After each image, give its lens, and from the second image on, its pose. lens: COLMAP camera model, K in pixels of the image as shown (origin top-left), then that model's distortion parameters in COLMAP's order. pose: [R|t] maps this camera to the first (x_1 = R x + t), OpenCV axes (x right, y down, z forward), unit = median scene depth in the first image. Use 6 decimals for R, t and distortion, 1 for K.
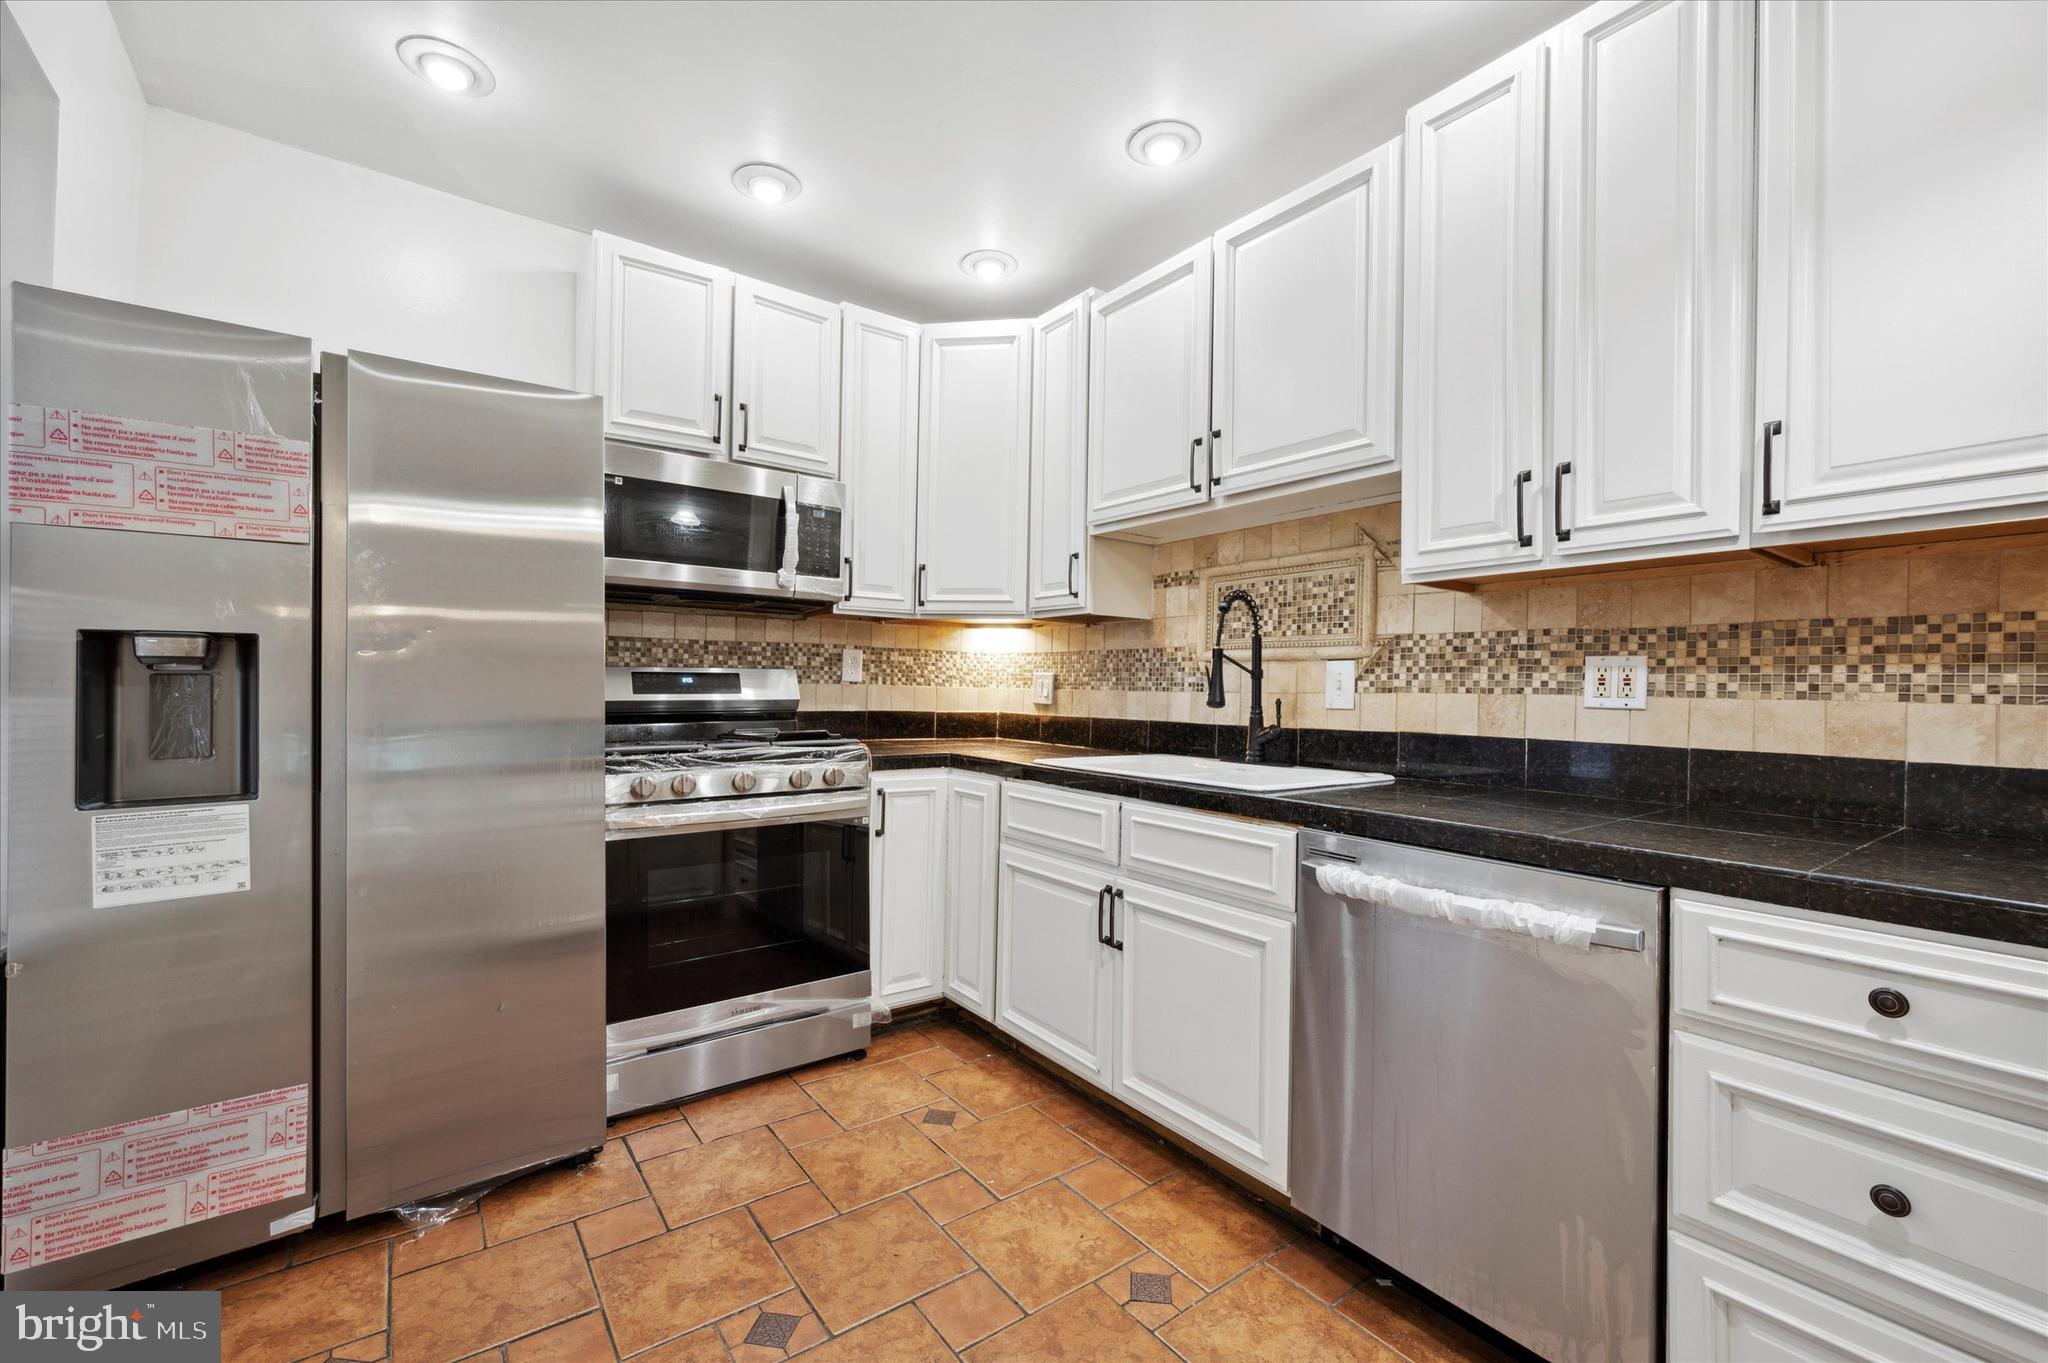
lens RADIAL K [[844.7, 0, 1034.5], [0, 844.7, 682.0], [0, 0, 1]] dist [-0.000298, 0.000108]
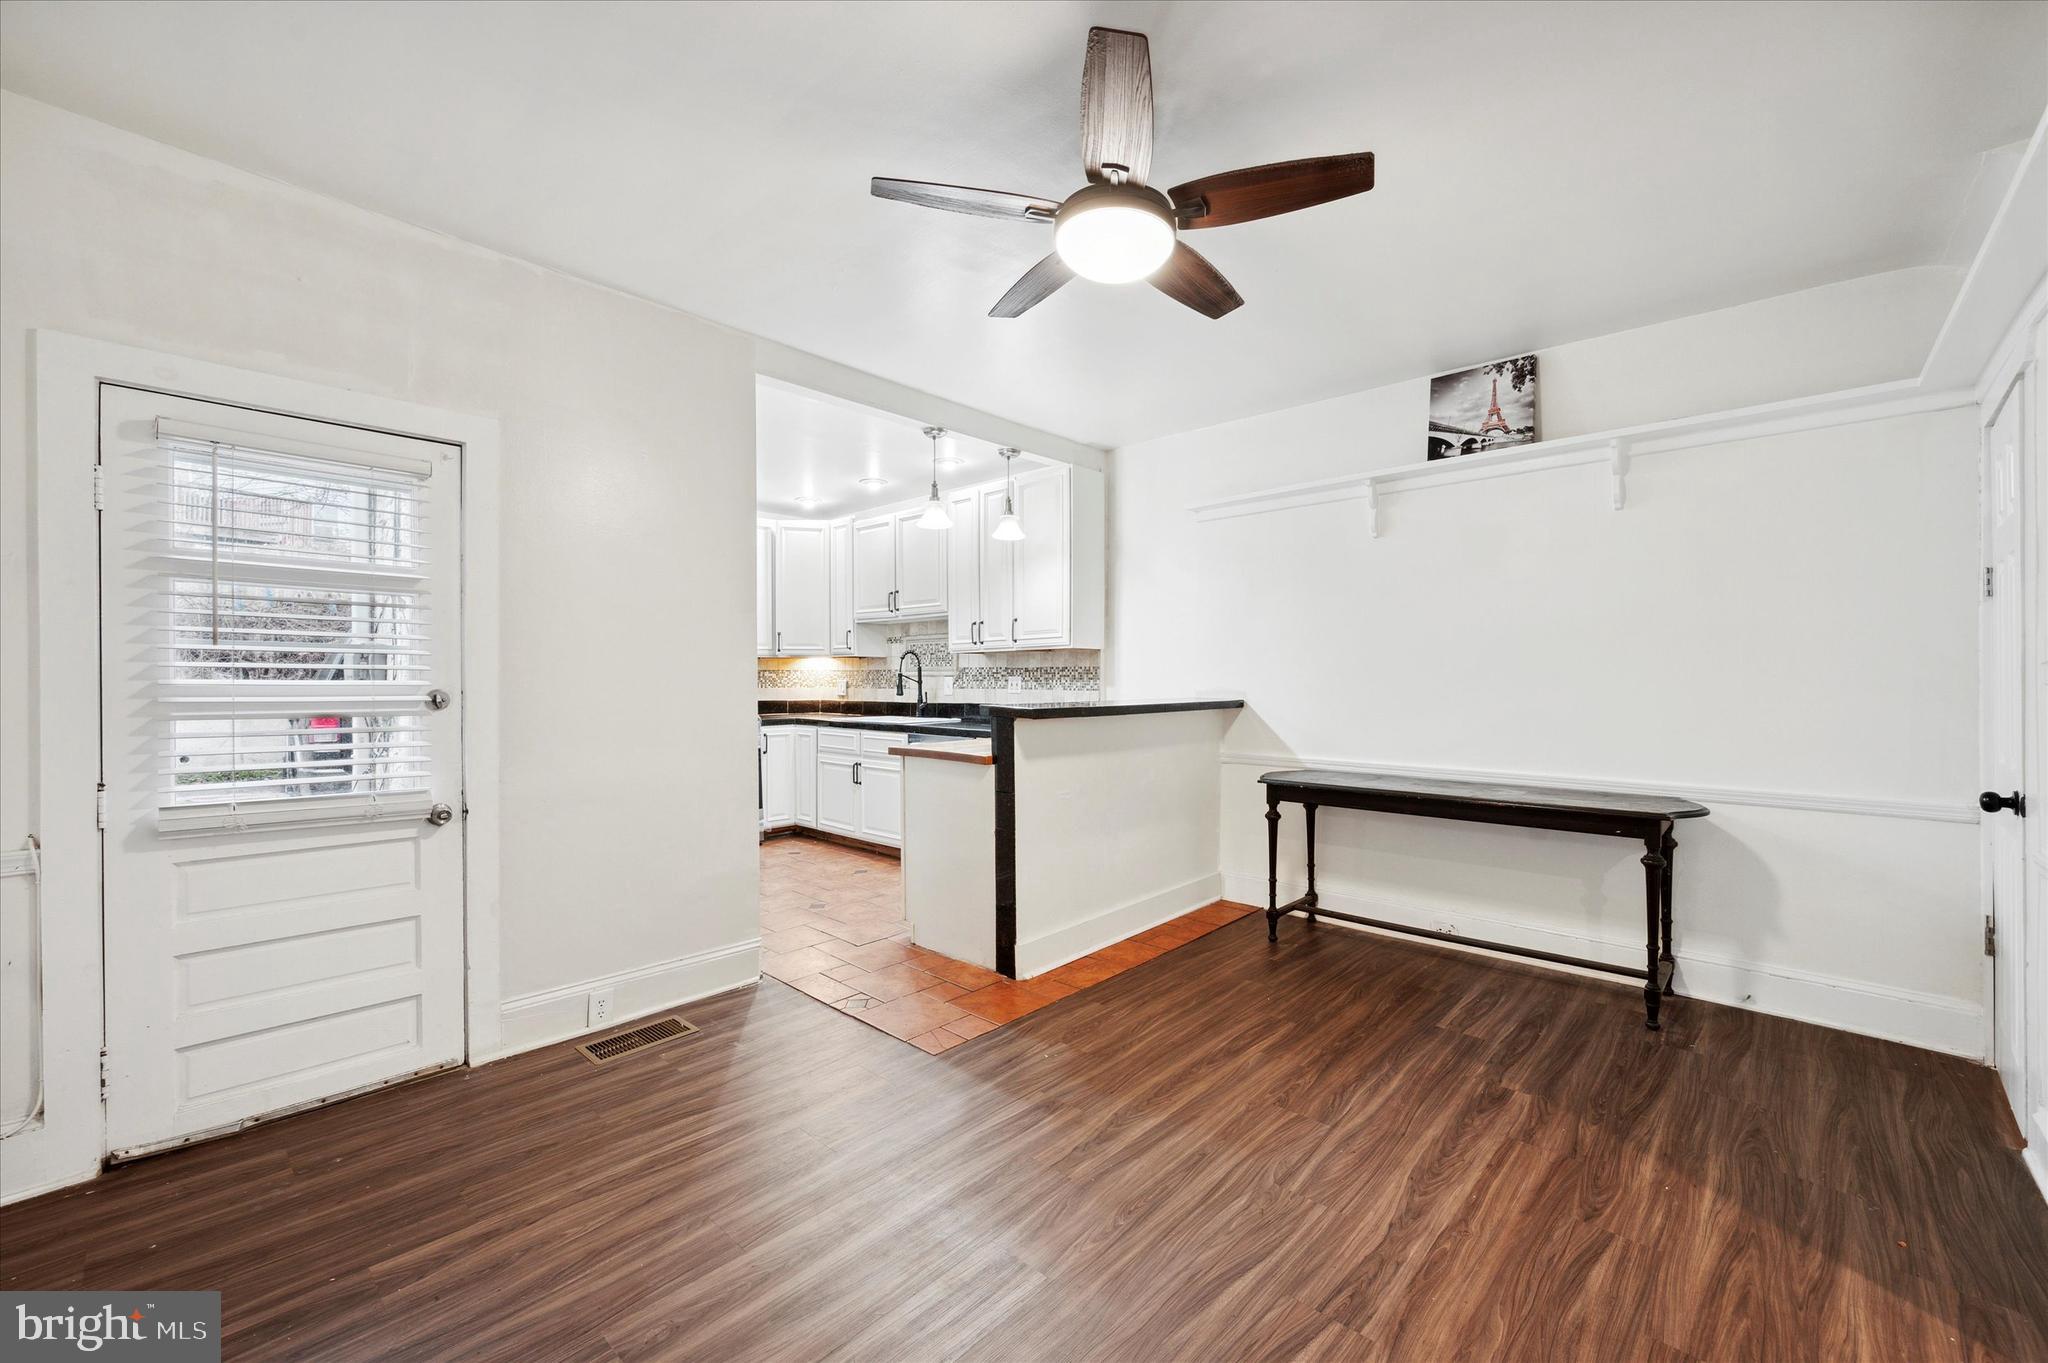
lens RADIAL K [[818.7, 0, 1032.8], [0, 818.7, 682.4], [0, 0, 1]] dist [-0.001239, 0.000014]
pose [[0.983469, -0.022020, 0.179732, 0.164719], [0.018980, 0.999647, 0.018618, -0.050540], [-0.180078, -0.014898, 0.983539, -1.562618]]
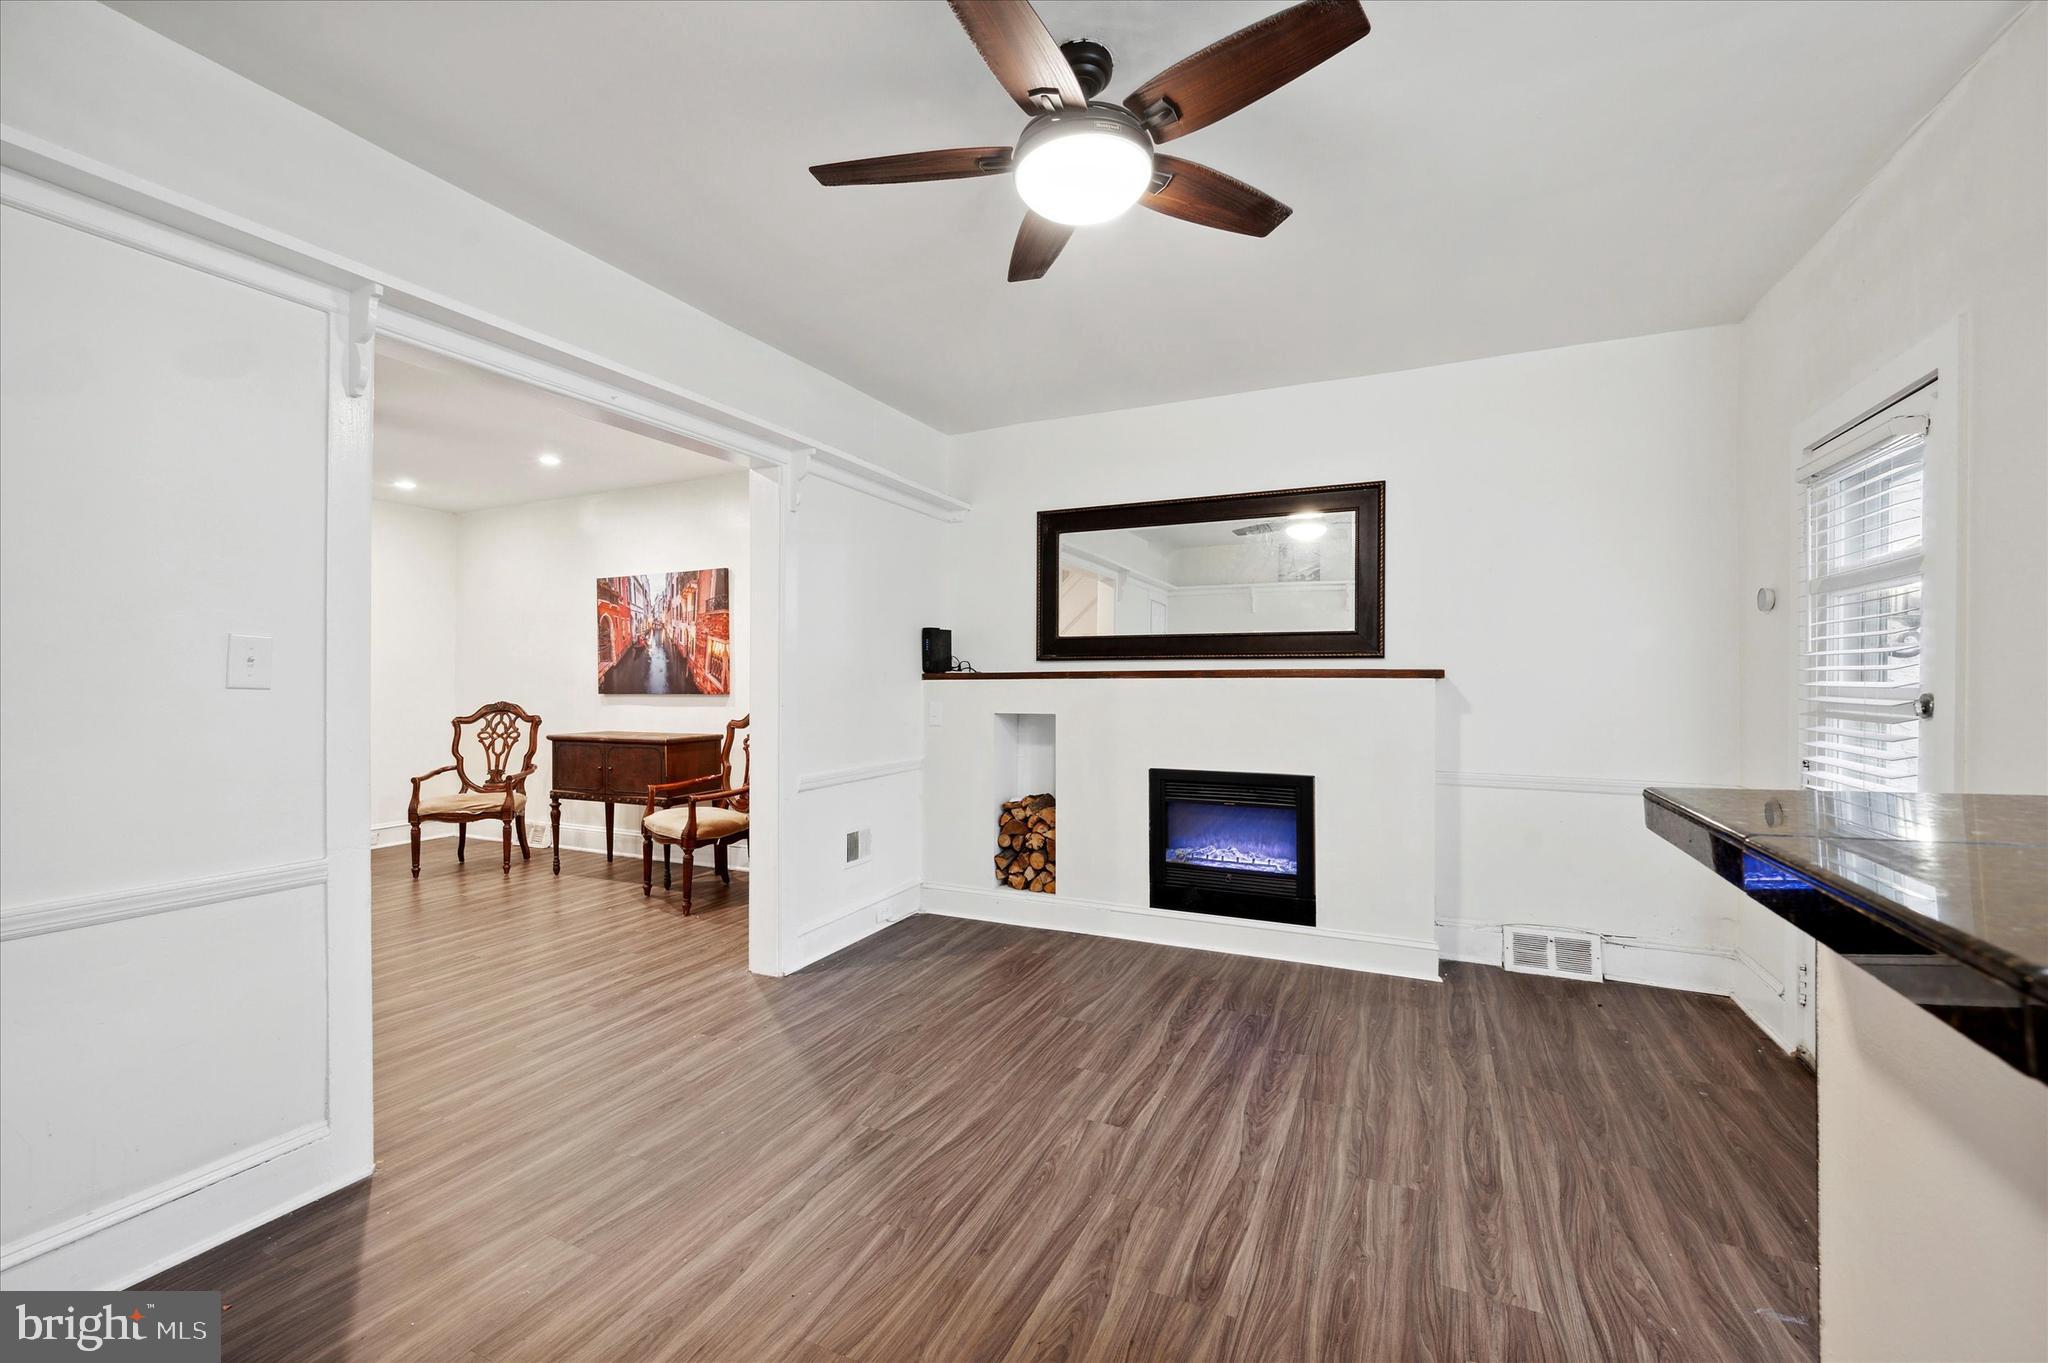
lens RADIAL K [[833.9, 0, 1027.9], [0, 833.9, 676.4], [0, 0, 1]] dist [0.000553, -0.000007]
pose [[-0.883664, -0.021474, -0.467629, 0.837818], [-0.011303, 0.999635, -0.024545, -0.021488], [0.467986, -0.016404, -0.883584, -0.001457]]
